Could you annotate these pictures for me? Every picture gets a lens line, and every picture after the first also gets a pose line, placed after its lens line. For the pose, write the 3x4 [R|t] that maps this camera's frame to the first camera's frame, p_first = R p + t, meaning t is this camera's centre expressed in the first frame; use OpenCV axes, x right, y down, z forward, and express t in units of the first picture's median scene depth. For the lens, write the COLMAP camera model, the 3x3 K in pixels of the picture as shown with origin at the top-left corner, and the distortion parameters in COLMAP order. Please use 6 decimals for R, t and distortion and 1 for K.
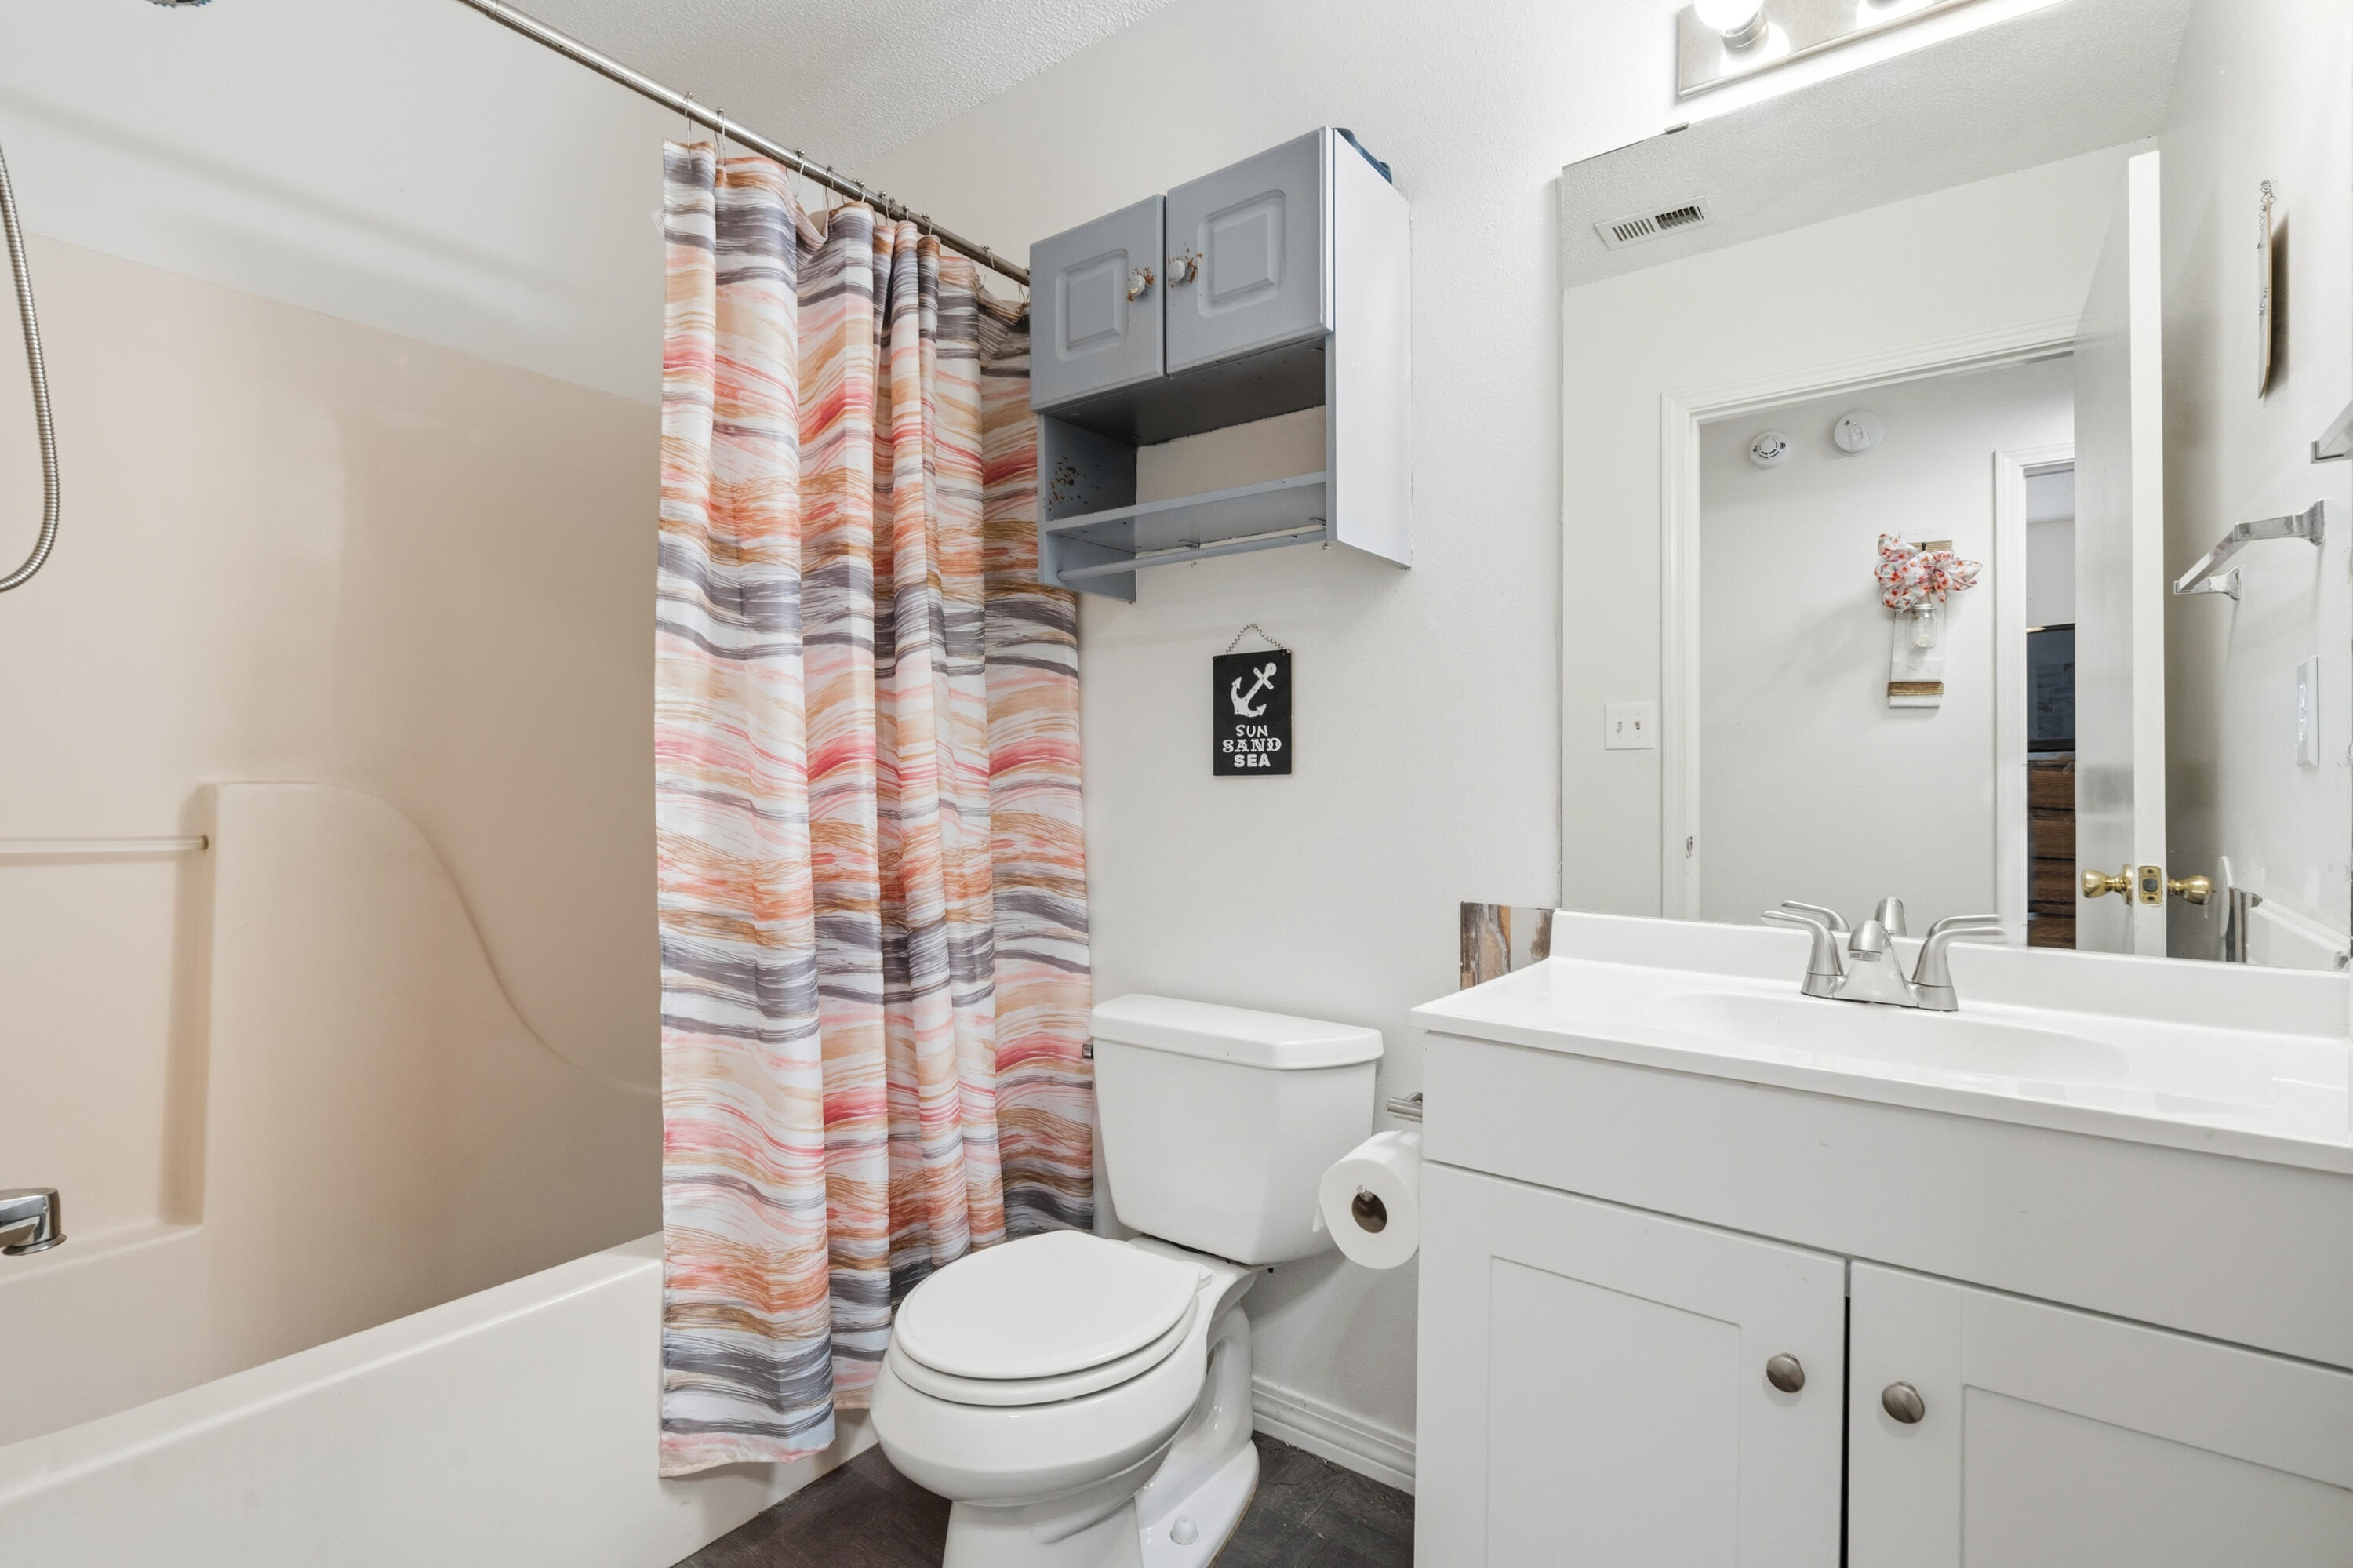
lens RADIAL K [[1085.3, 0, 1184.1], [0, 1085.3, 794.8], [0, 0, 1]] dist [-0.016012, 0.011069]
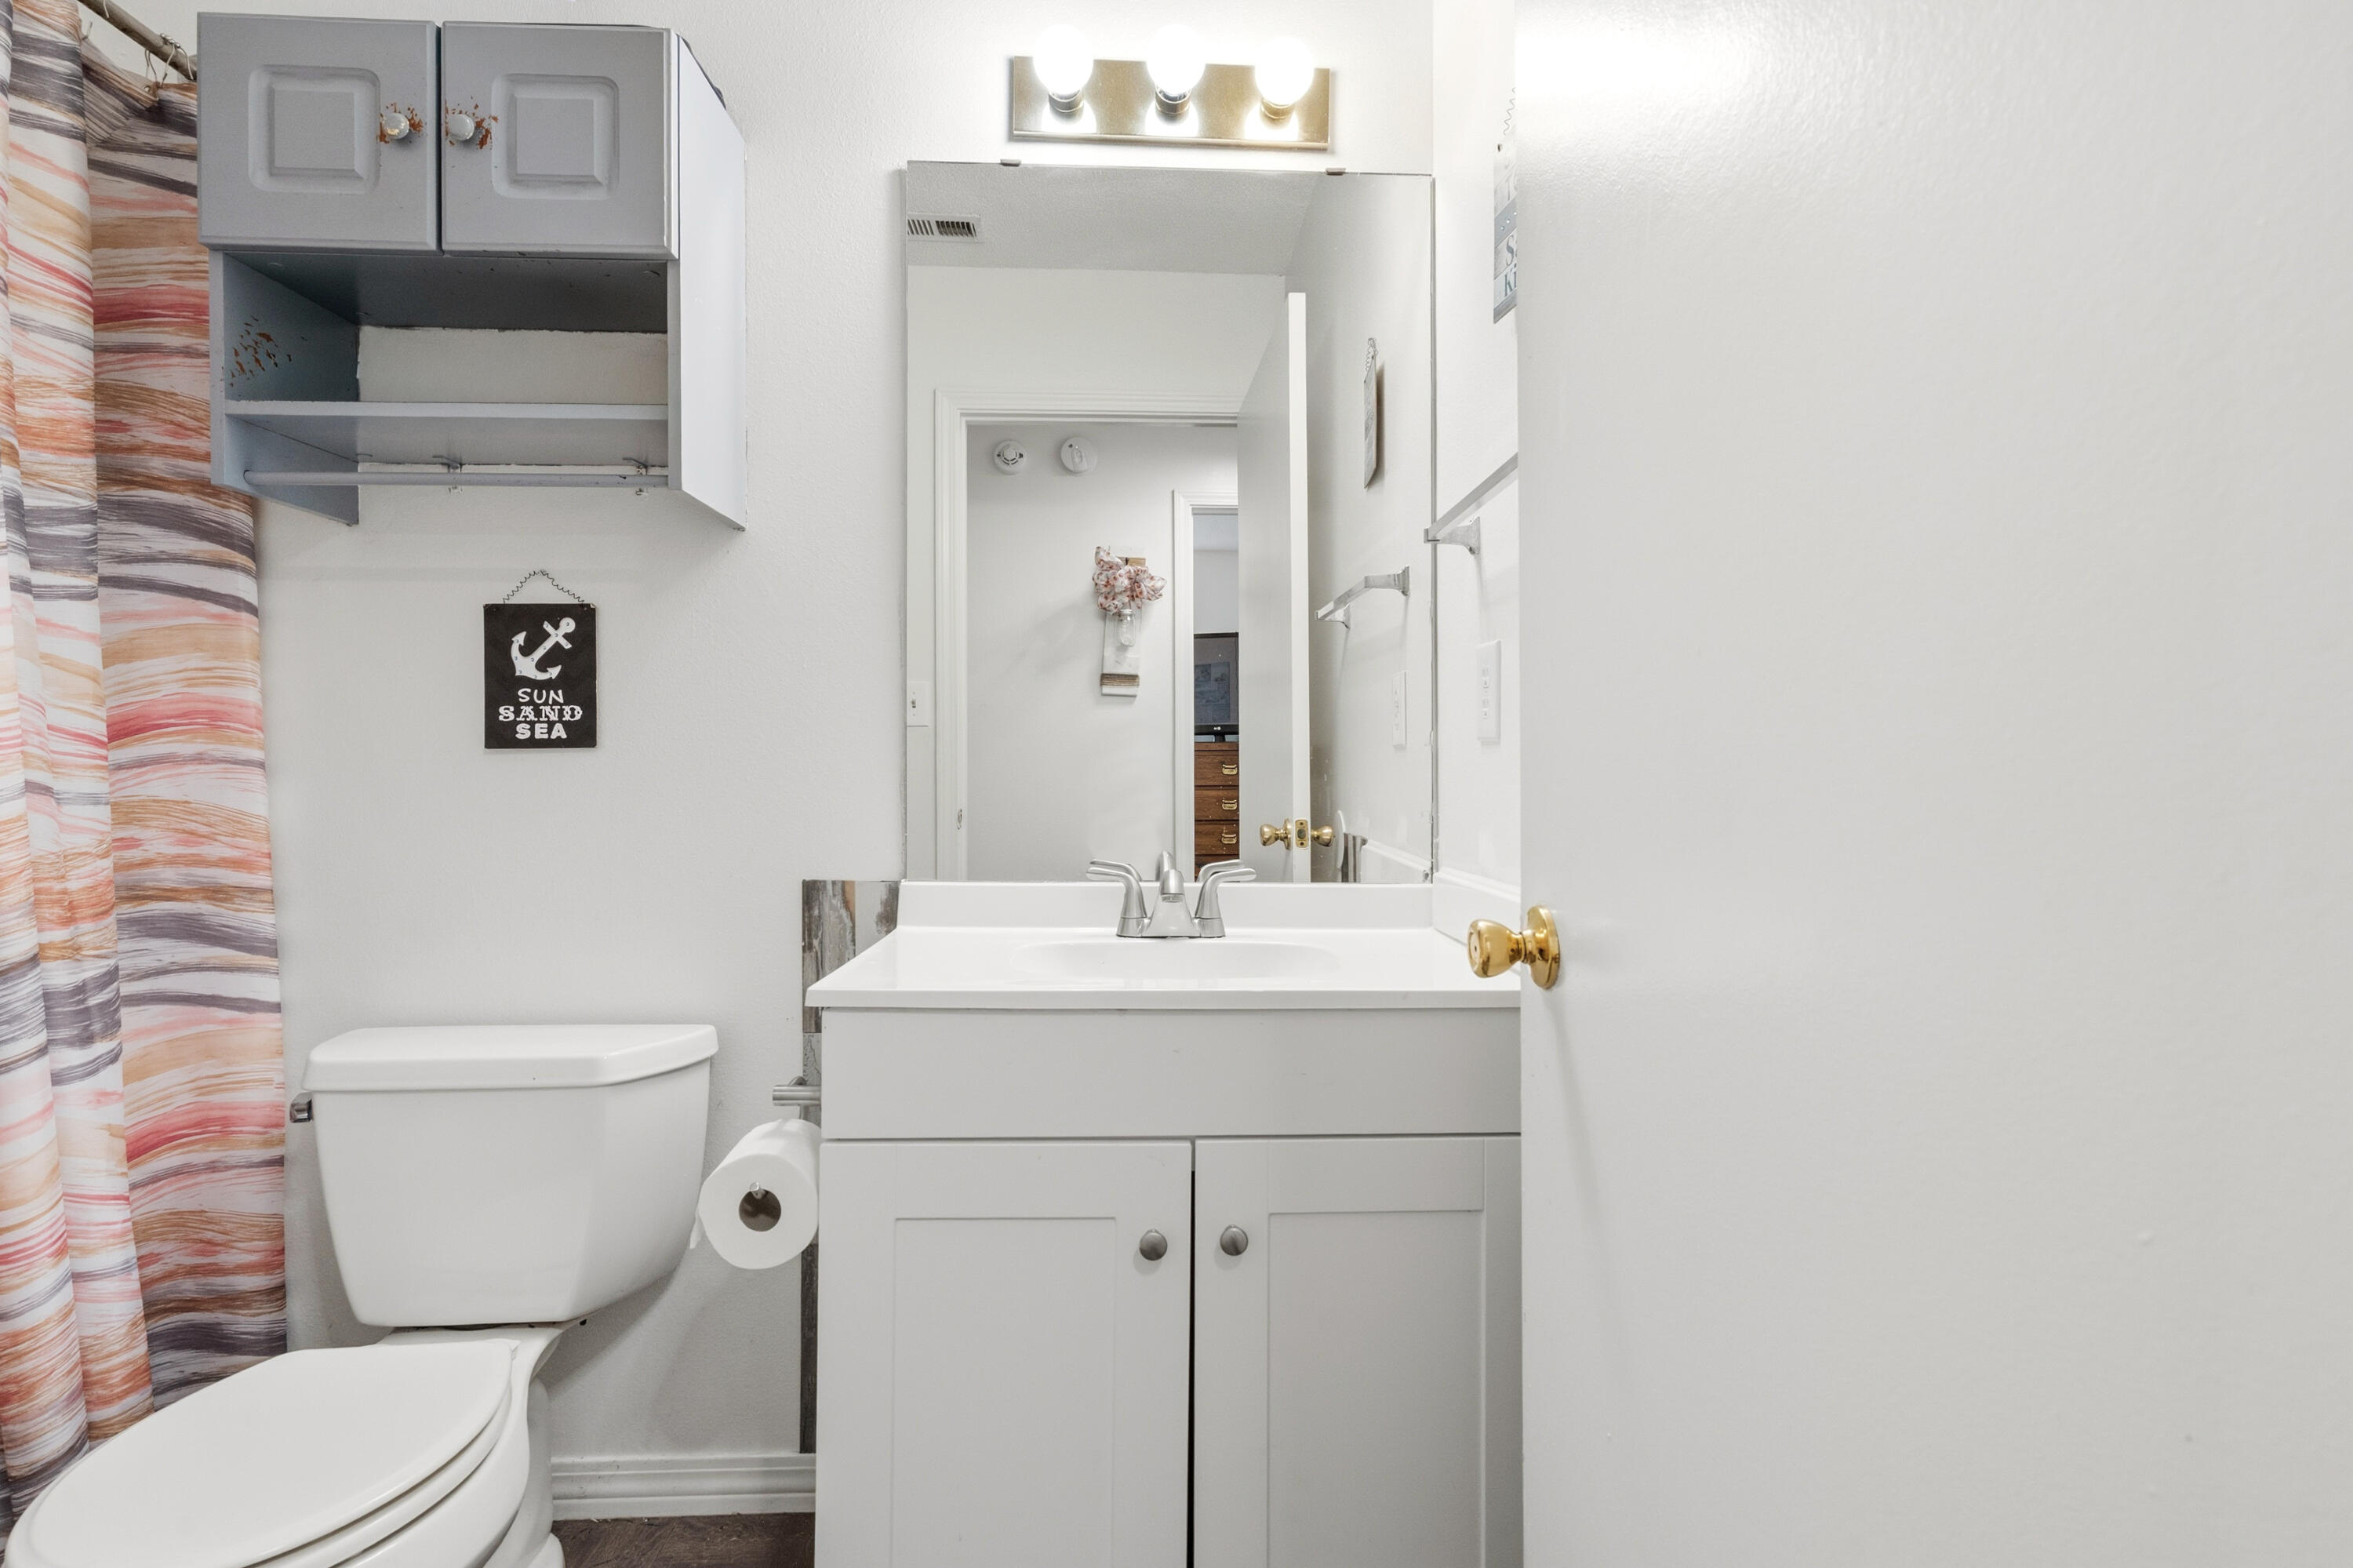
lens RADIAL K [[1128.4, 0, 1180.9], [0, 1128.4, 774.3], [0, 0, 1]] dist [-0.003486, 0.000456]
pose [[0.770667, -0.007809, 0.637190, -0.113719], [0.006981, 0.999968, 0.003811, 0.002224], [-0.637200, 0.001511, 0.770697, 0.003470]]
